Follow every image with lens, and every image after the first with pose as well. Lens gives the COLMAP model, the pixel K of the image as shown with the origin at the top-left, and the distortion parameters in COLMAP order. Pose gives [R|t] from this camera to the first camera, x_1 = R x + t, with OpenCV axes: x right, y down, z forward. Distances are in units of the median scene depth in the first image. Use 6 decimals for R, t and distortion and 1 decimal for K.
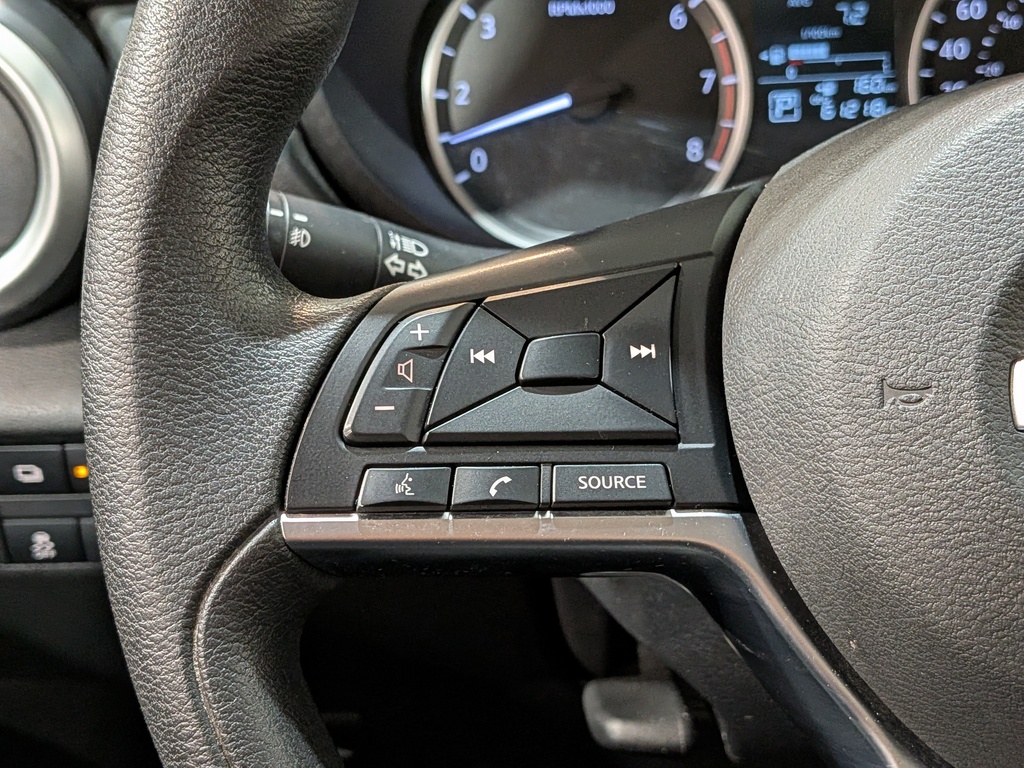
lens RADIAL K [[1513.5, 0, 483.4], [0, 1513.5, 417.6], [0, 0, 1]] dist [0.070164, 0.000000]
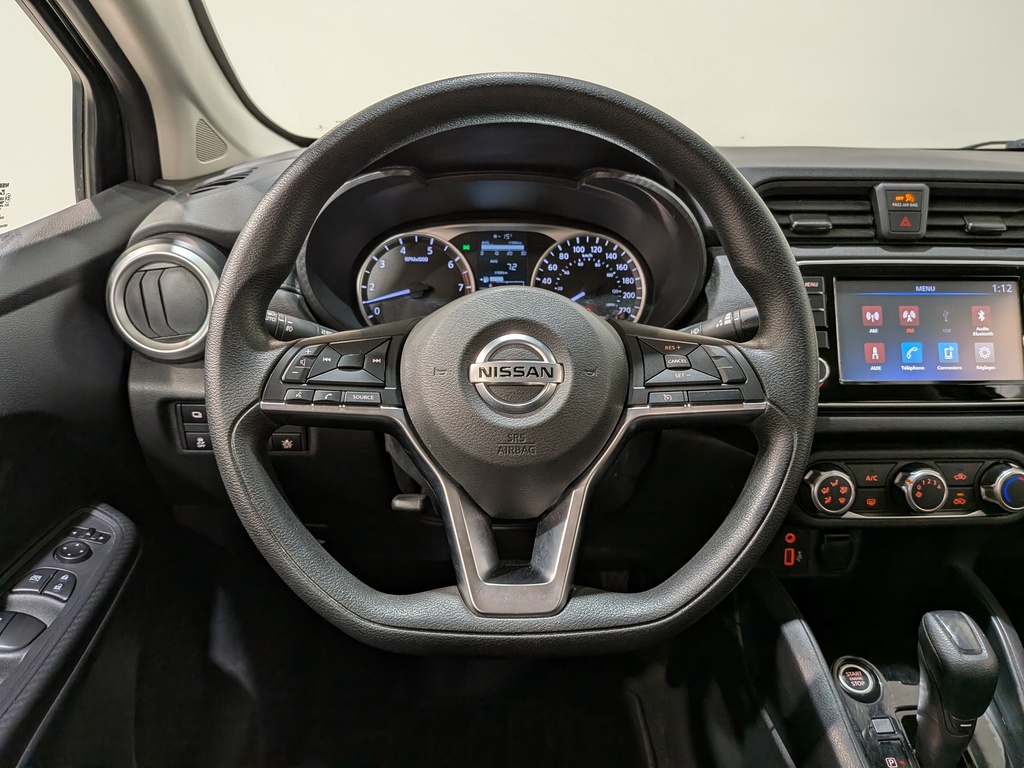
lens RADIAL K [[747.2, 0, 516.5], [0, 747.2, 376.1], [0, 0, 1]] dist [0.069219, -0.122315]
pose [[0.996229, 0.037722, 0.078133, 0.290294], [-0.029664, 0.994358, -0.101845, 0.154202], [-0.081534, 0.099144, 0.991727, -0.698838]]
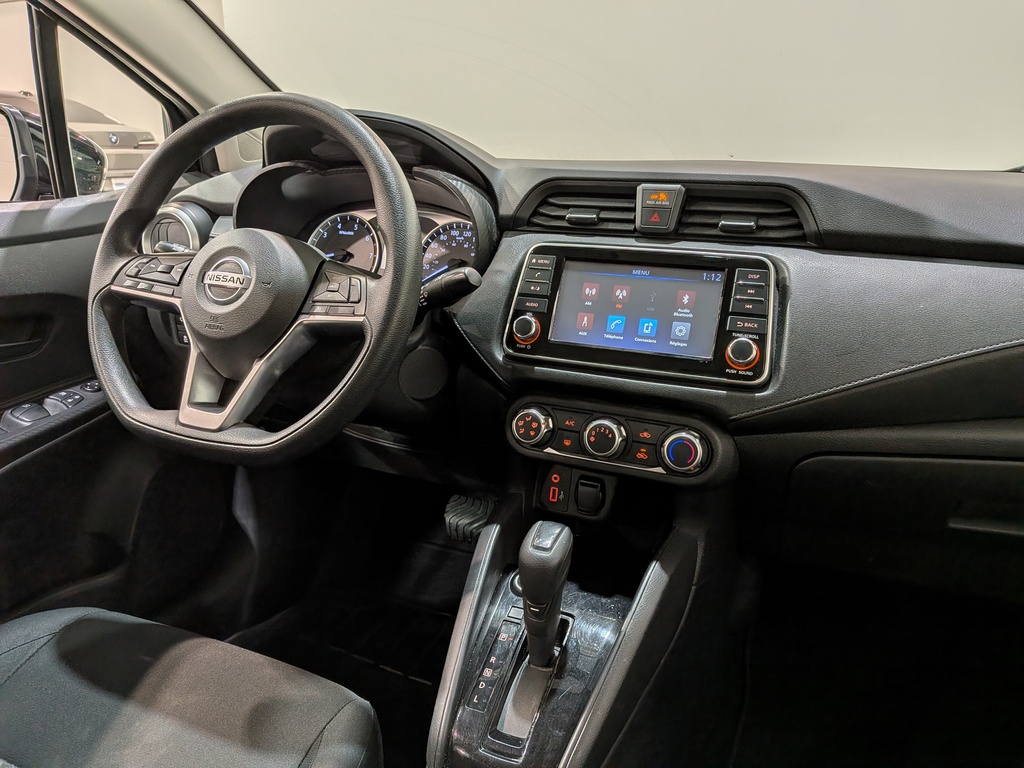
lens RADIAL K [[747.2, 0, 502.0], [0, 747.2, 391.3], [0, 0, 1]] dist [0.069219, -0.122315]
pose [[0.925312, 0.180064, -0.333727, 2.208071], [-0.215583, 0.973804, -0.072318, 0.334867], [0.311963, 0.138863, 0.939892, -1.169355]]
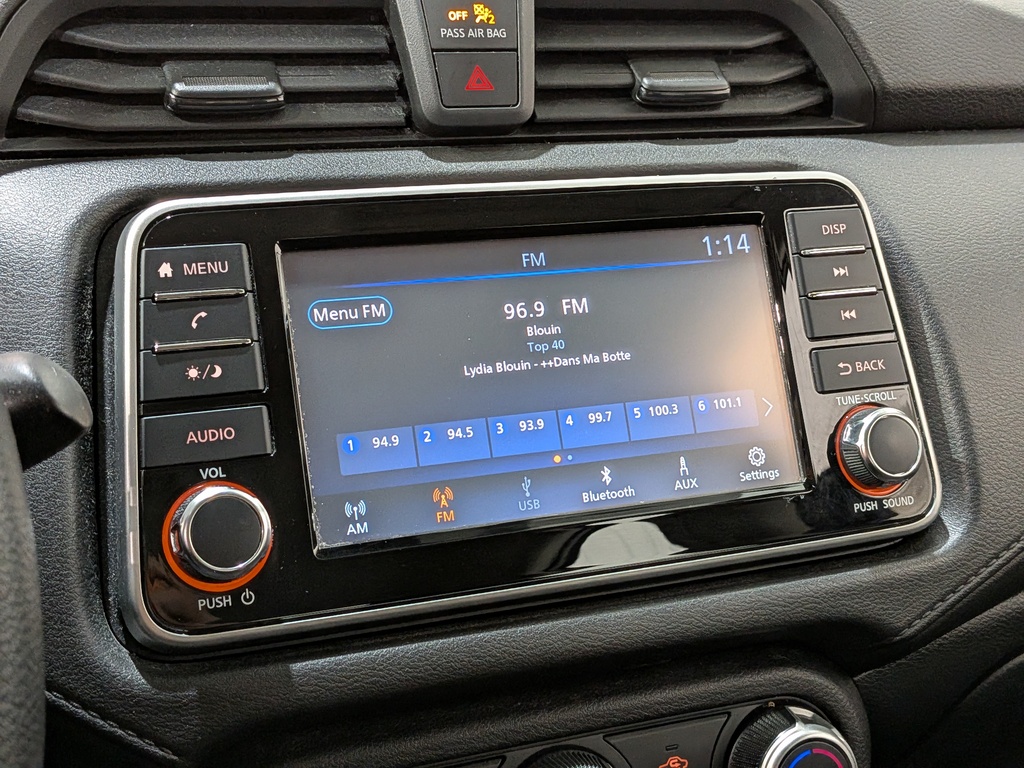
lens RADIAL K [[1506.3, 0, 508.0], [0, 1506.3, 347.1], [0, 0, 1]] dist [0.075434, 0.000000]
pose [[0.910680, -0.035726, 0.411564, 0.983804], [0.101192, 0.985195, -0.138389, -0.057364], [-0.400526, 0.167675, 0.900813, -0.023283]]
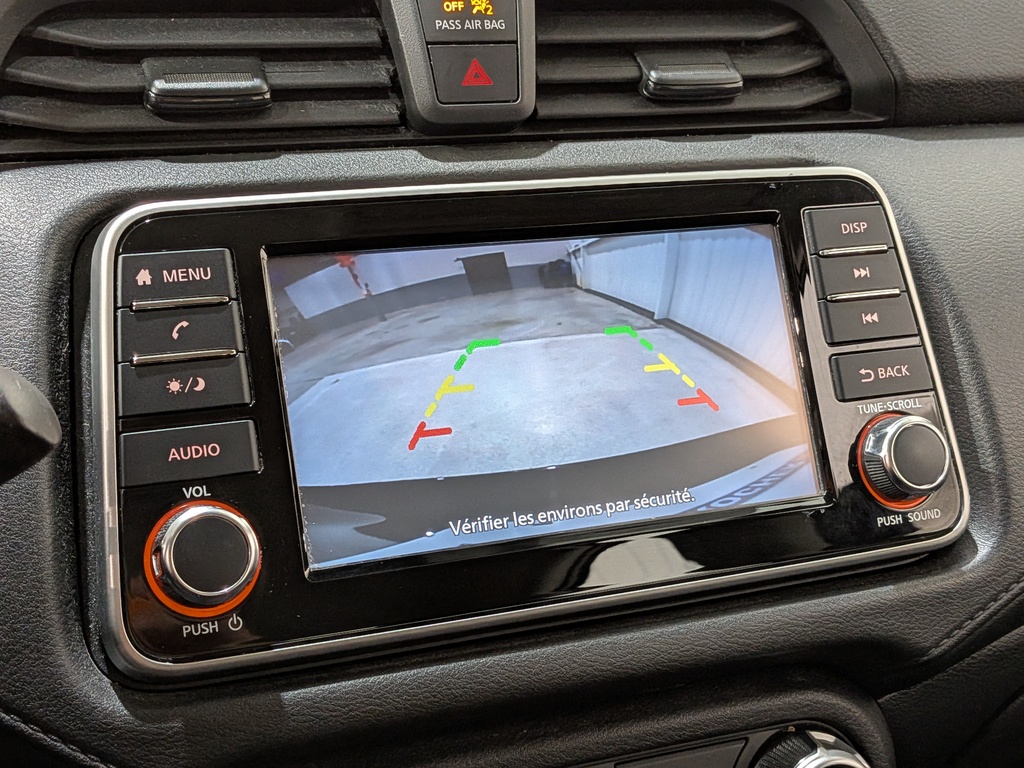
lens RADIAL K [[1513.5, 0, 503.1], [0, 1513.5, 387.9], [0, 0, 1]] dist [0.070164, 0.000000]
pose [[0.915159, -0.052123, 0.399708, 1.028219], [0.110356, 0.986117, -0.124075, -0.059288], [-0.387691, 0.157659, 0.908206, 0.046666]]
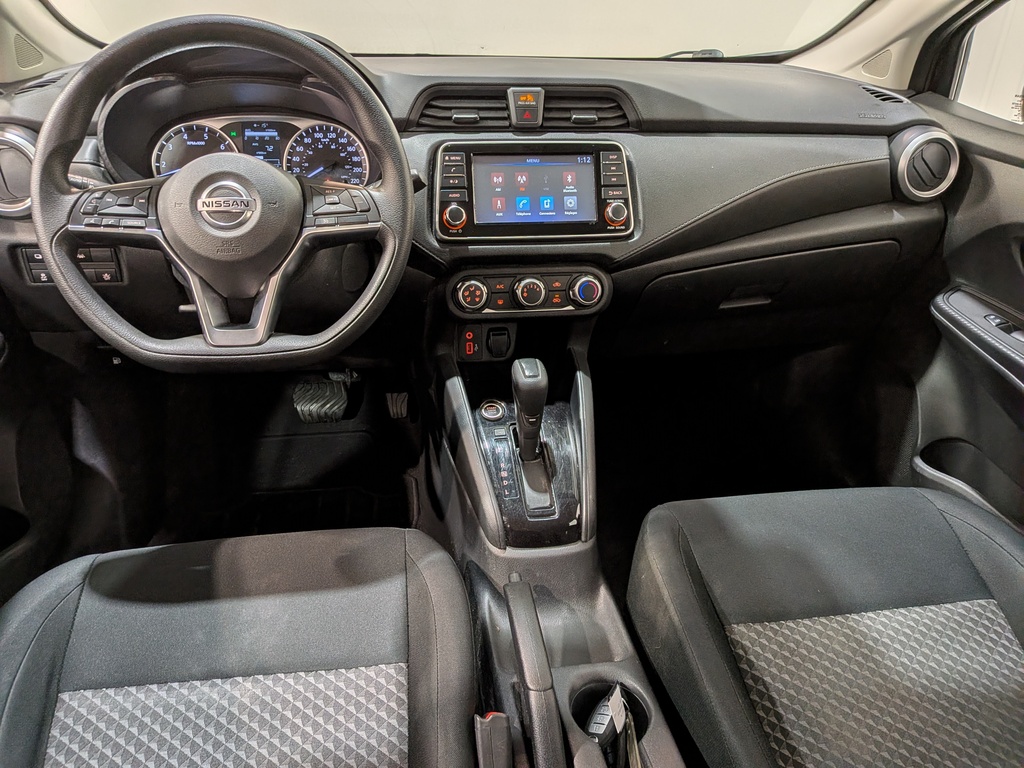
lens RADIAL K [[747.2, 0, 504.5], [0, 747.2, 403.0], [0, 0, 1]] dist [0.069219, -0.122315]
pose [[0.979823, -0.019002, 0.198960, 0.846950], [0.009270, 0.998720, 0.049730, 0.573891], [-0.199650, -0.046882, 0.978745, -2.015344]]
